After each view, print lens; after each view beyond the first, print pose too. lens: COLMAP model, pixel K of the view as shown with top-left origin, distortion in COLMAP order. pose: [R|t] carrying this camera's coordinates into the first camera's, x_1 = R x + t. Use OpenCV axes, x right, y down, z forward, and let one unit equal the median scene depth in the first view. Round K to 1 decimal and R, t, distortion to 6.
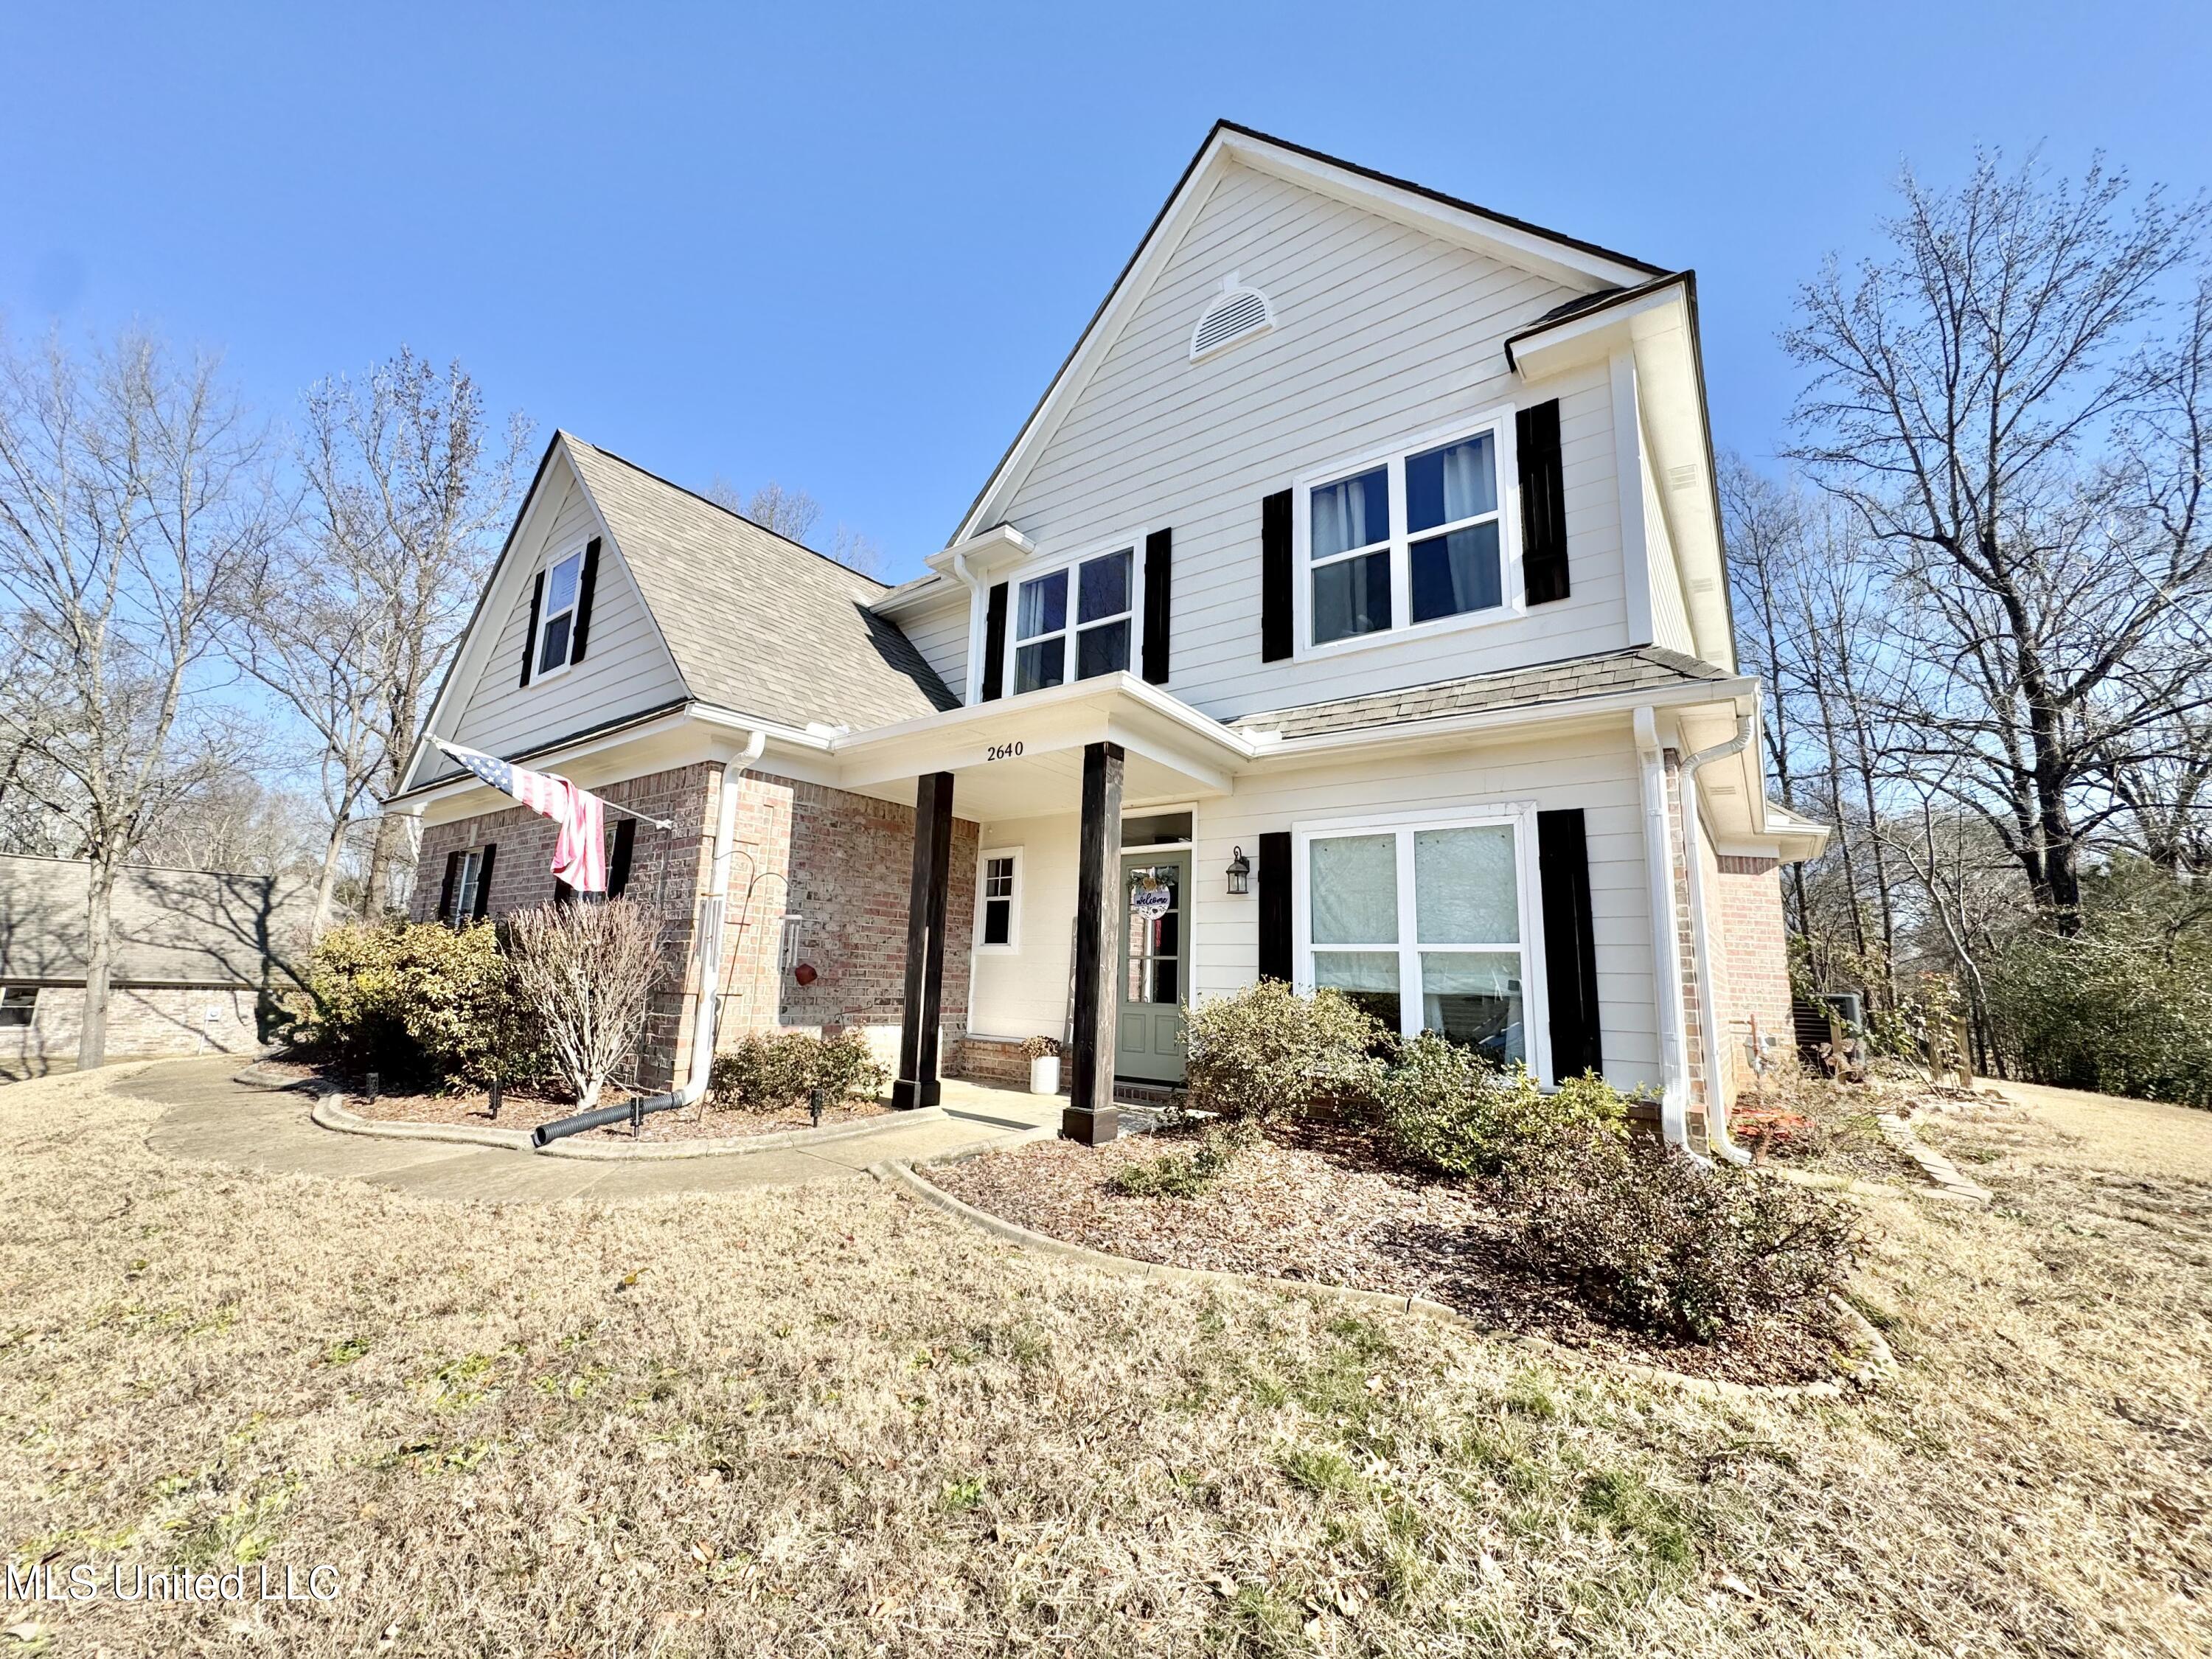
lens RADIAL K [[881.9, 0, 1103.0], [0, 881.9, 828.2], [0, 0, 1]] dist [-0.005430, 0.000191]
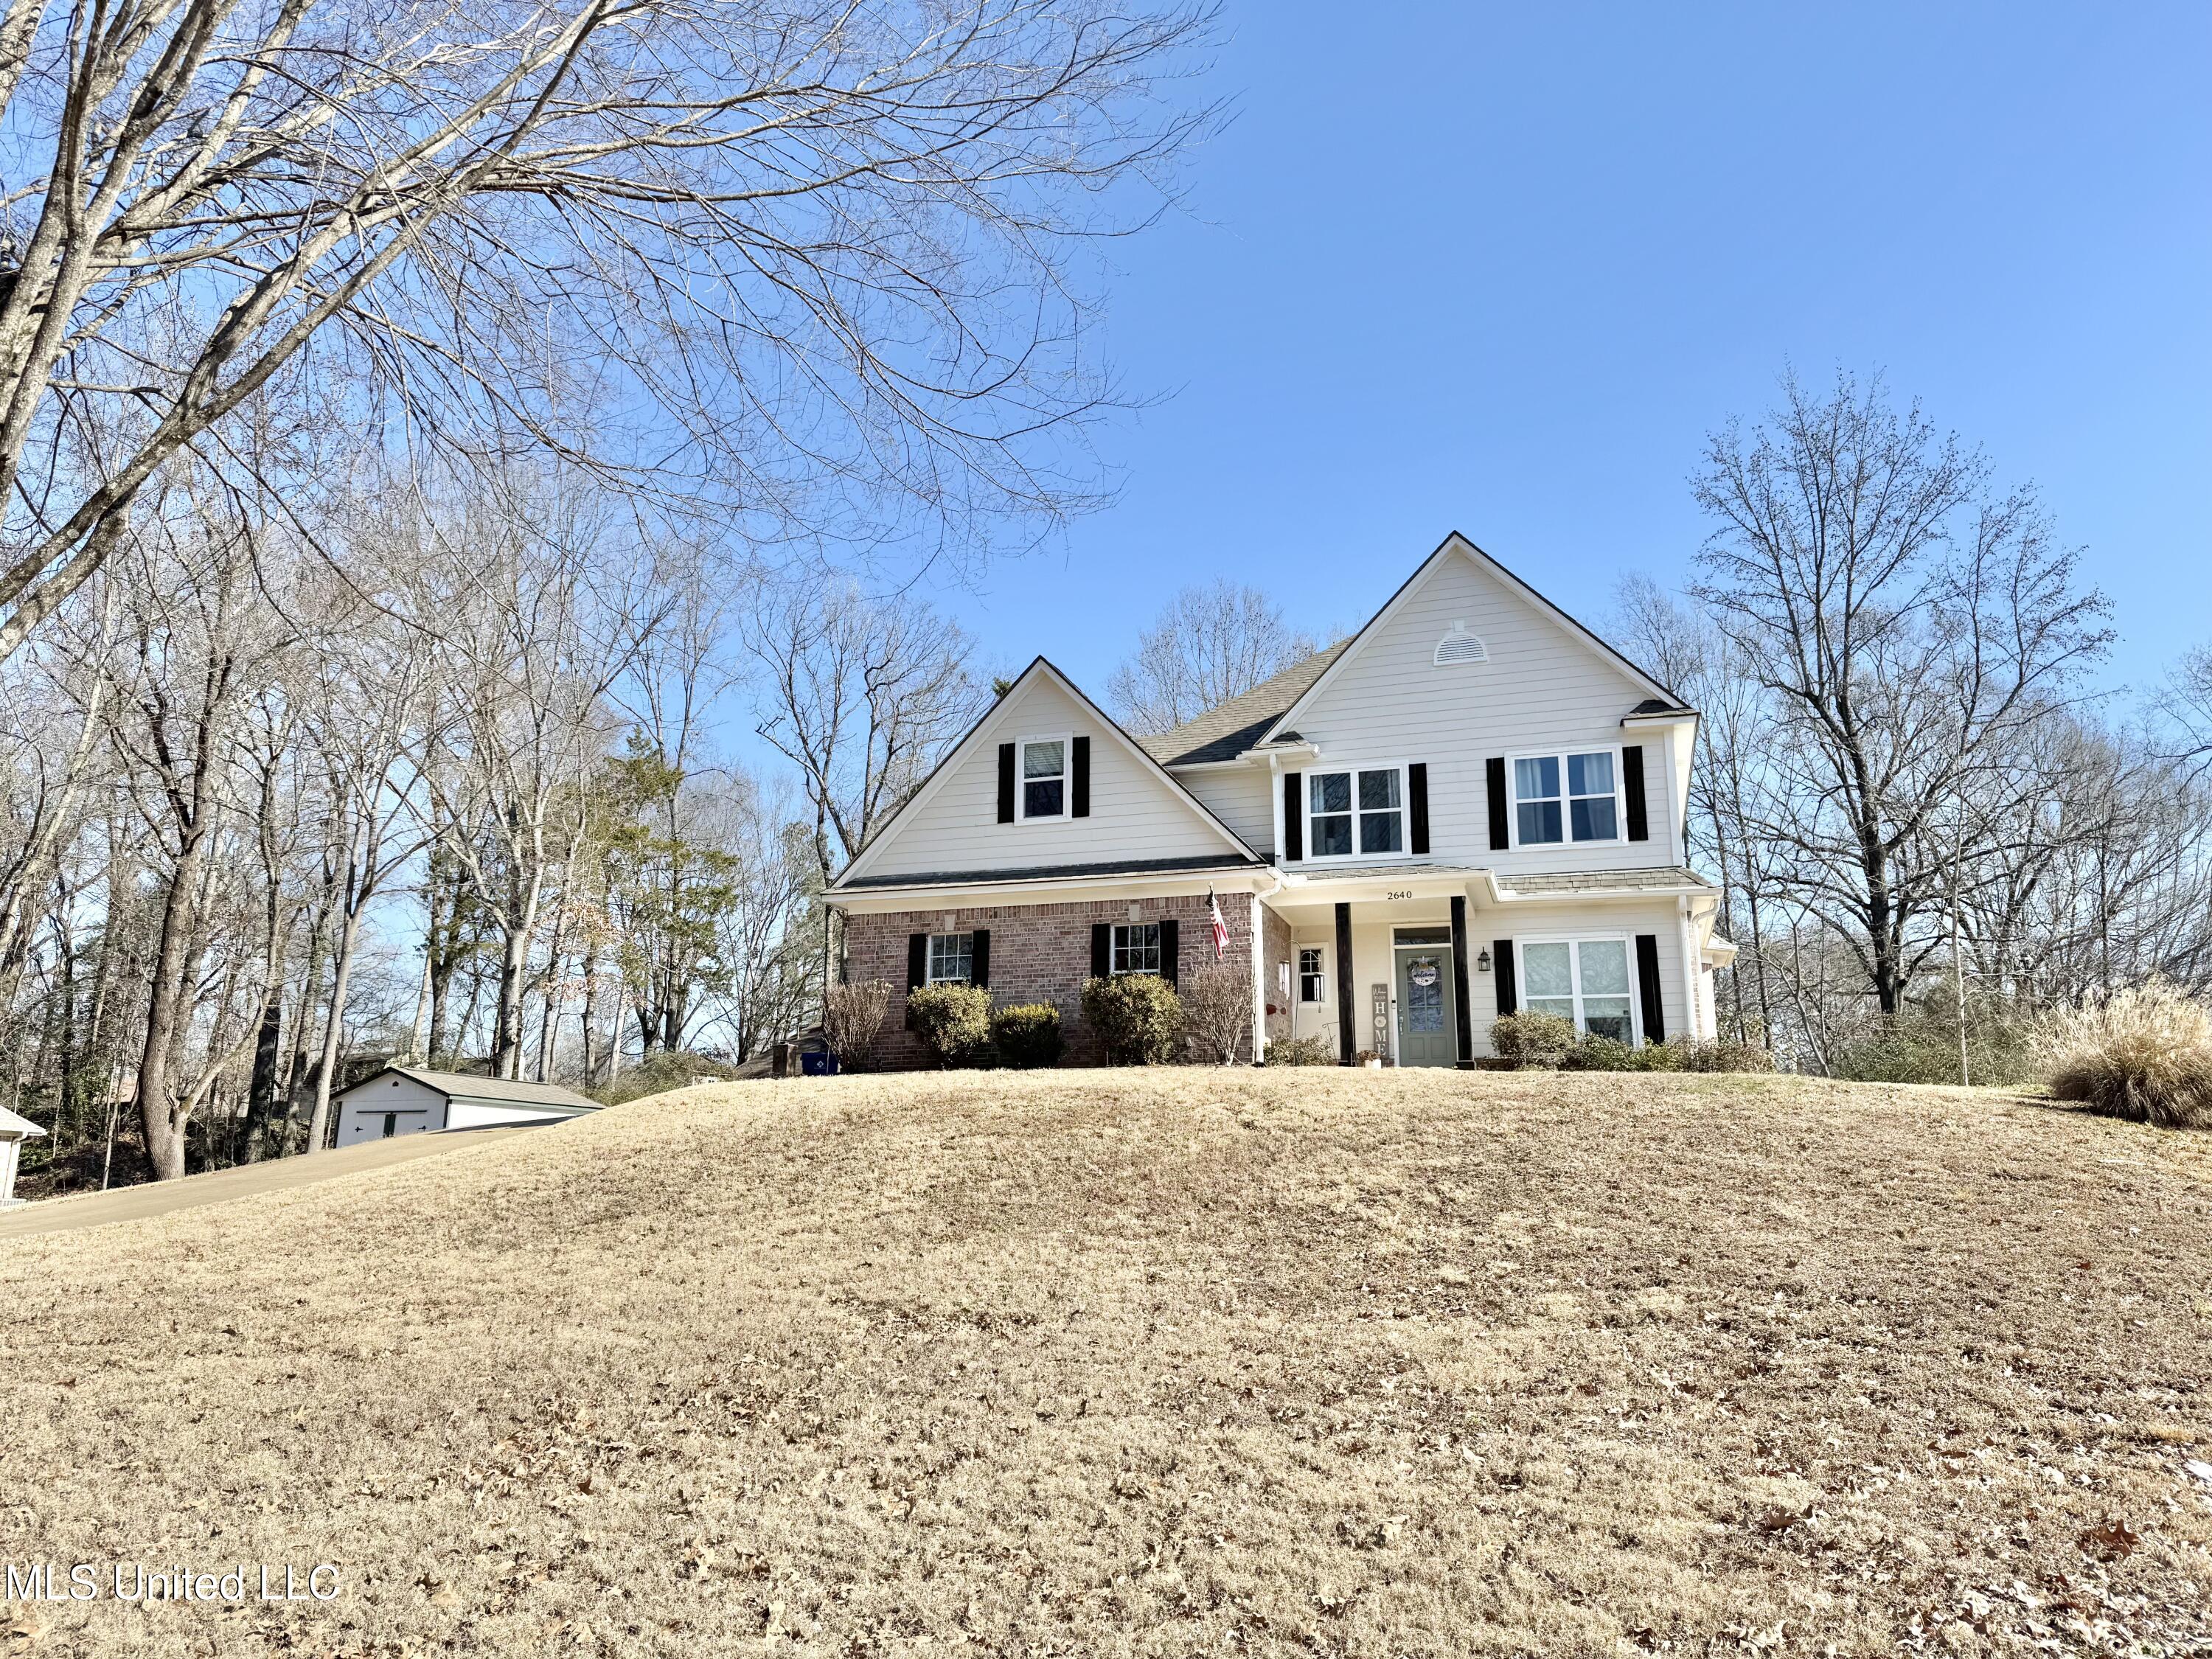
lens RADIAL K [[1539.9, 0, 1103.4], [0, 1539.9, 837.1], [0, 0, 1]] dist [0.171978, -0.329943]
pose [[0.946217, 0.050252, 0.319607, -1.674397], [-0.034209, 0.997866, -0.055615, -0.000766], [-0.321720, 0.041690, 0.945917, -1.893976]]
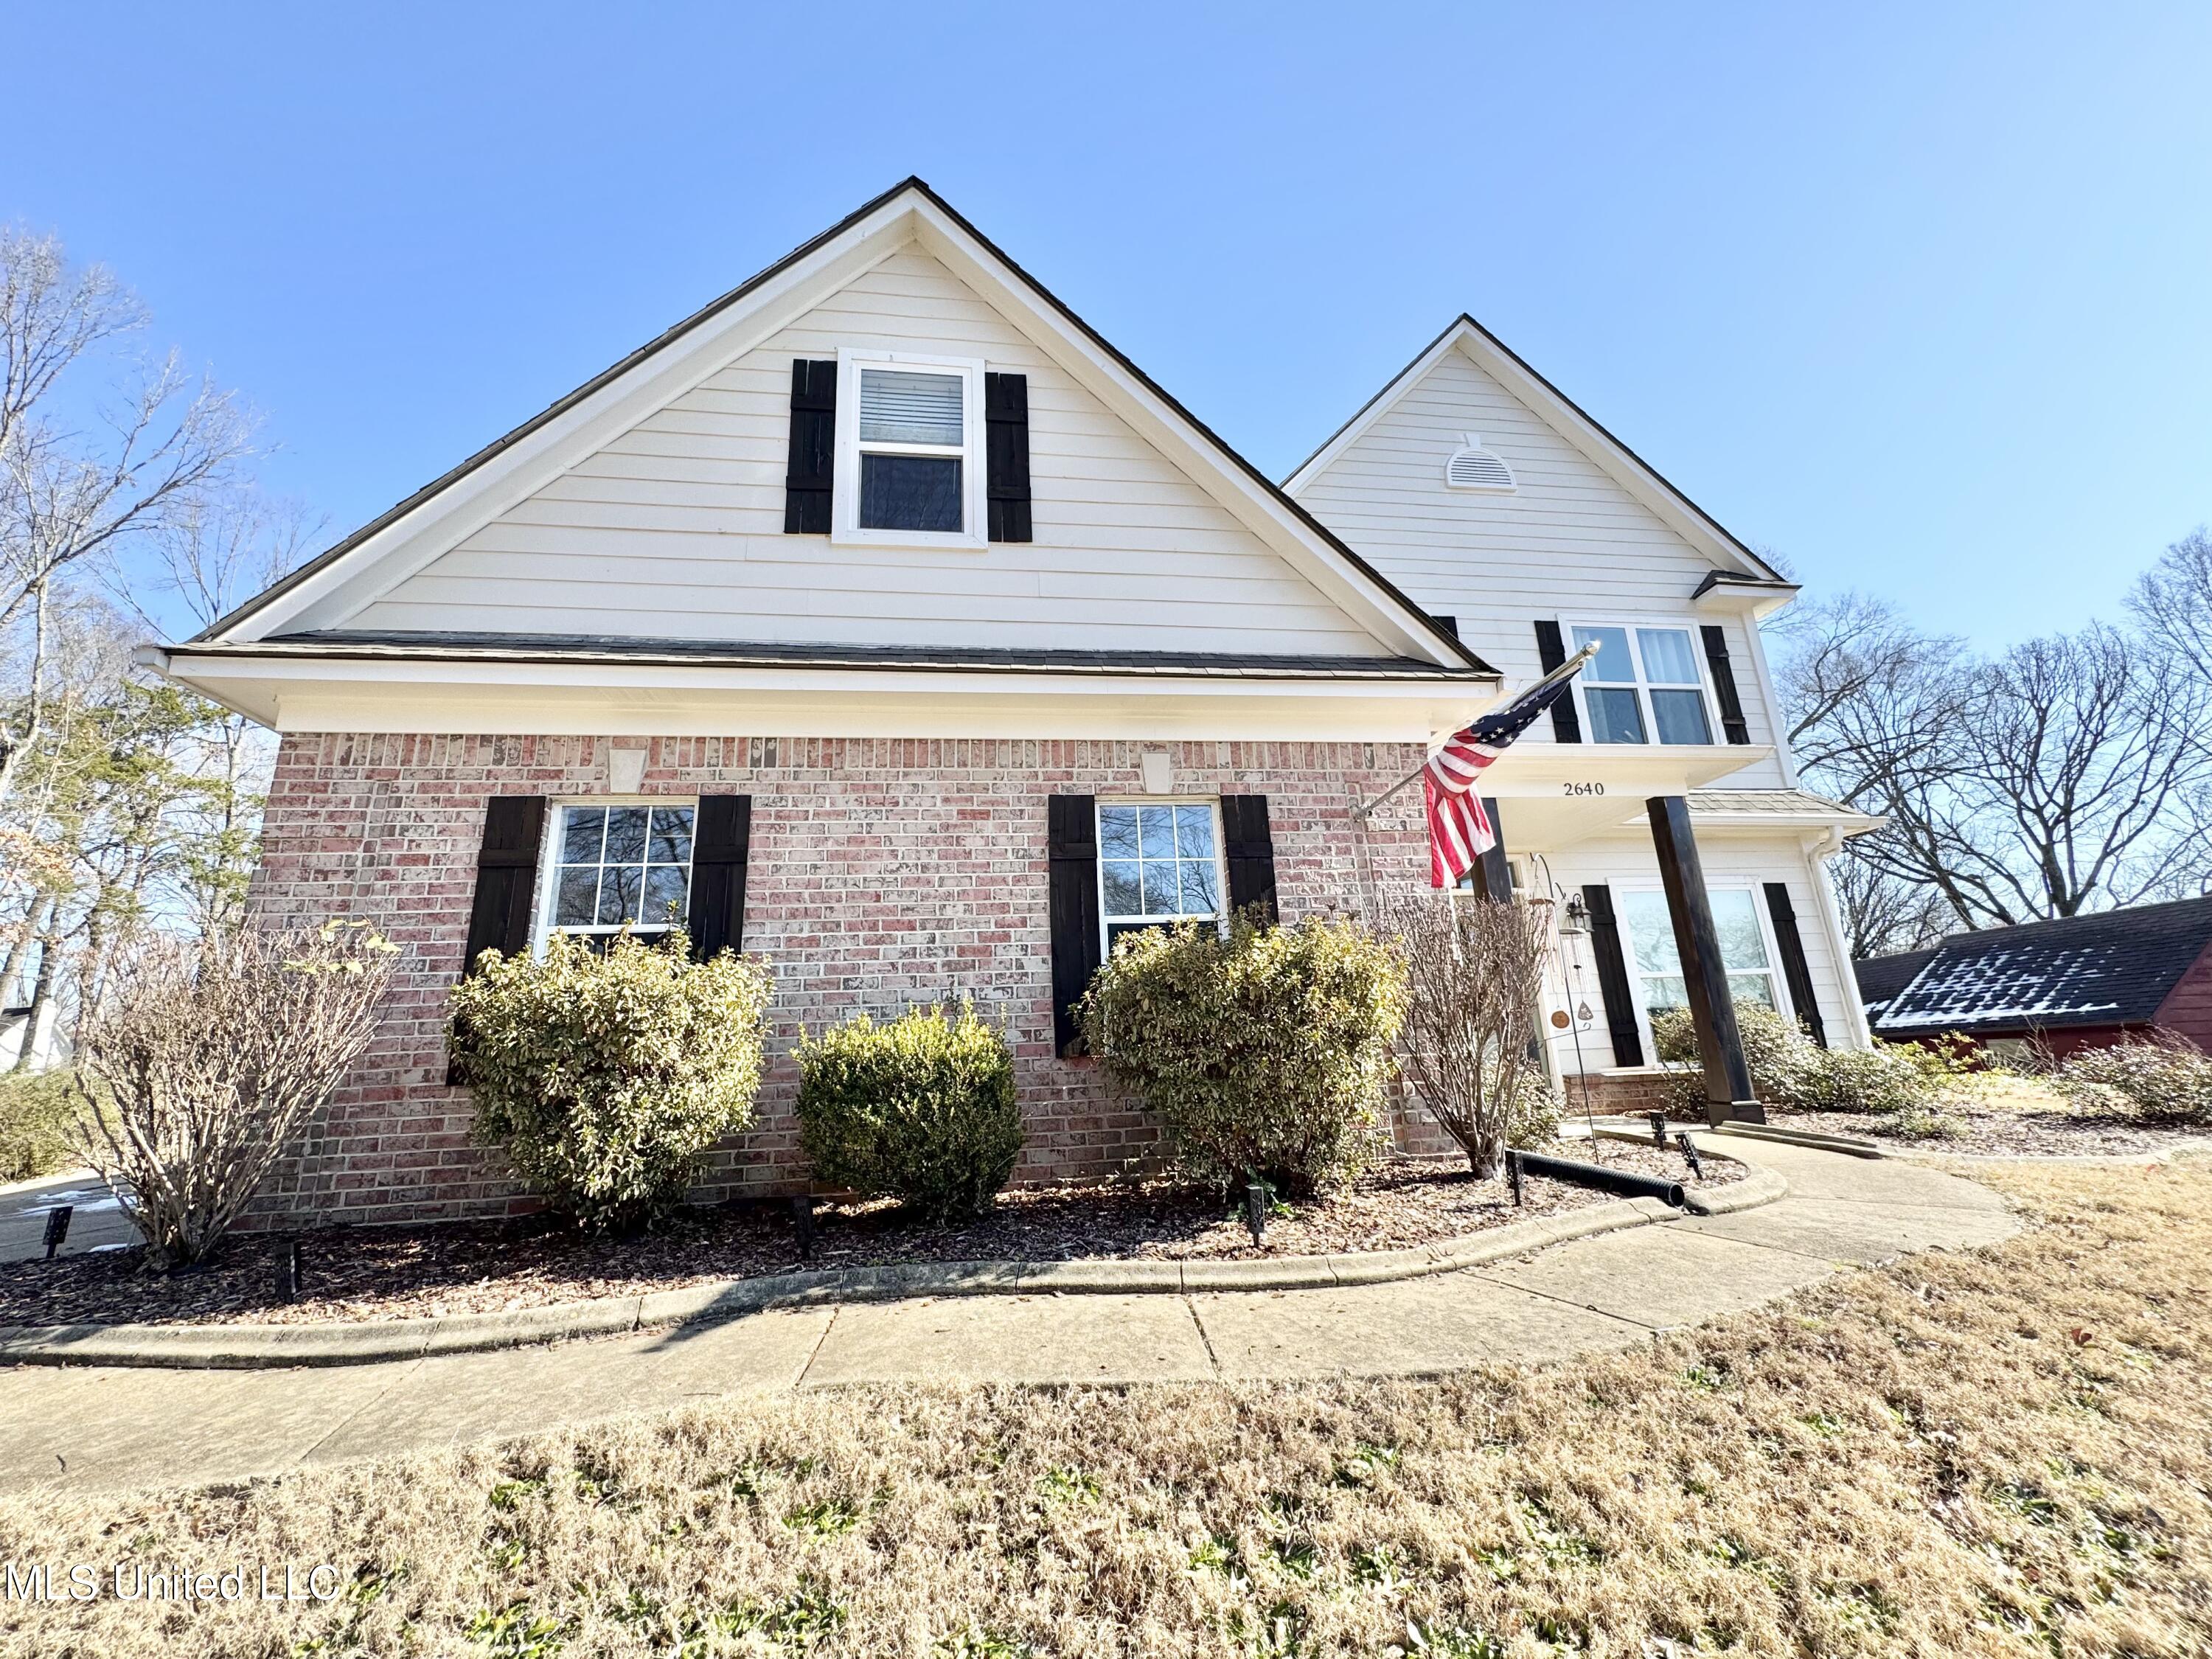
lens RADIAL K [[881.9, 0, 1103.0], [0, 881.9, 828.2], [0, 0, 1]] dist [-0.005430, 0.000191]
pose [[0.701970, 0.125384, 0.701082, -1.137335], [-0.056627, 0.991091, -0.120551, 0.110900], [-0.709951, 0.044923, 0.702817, 0.583703]]
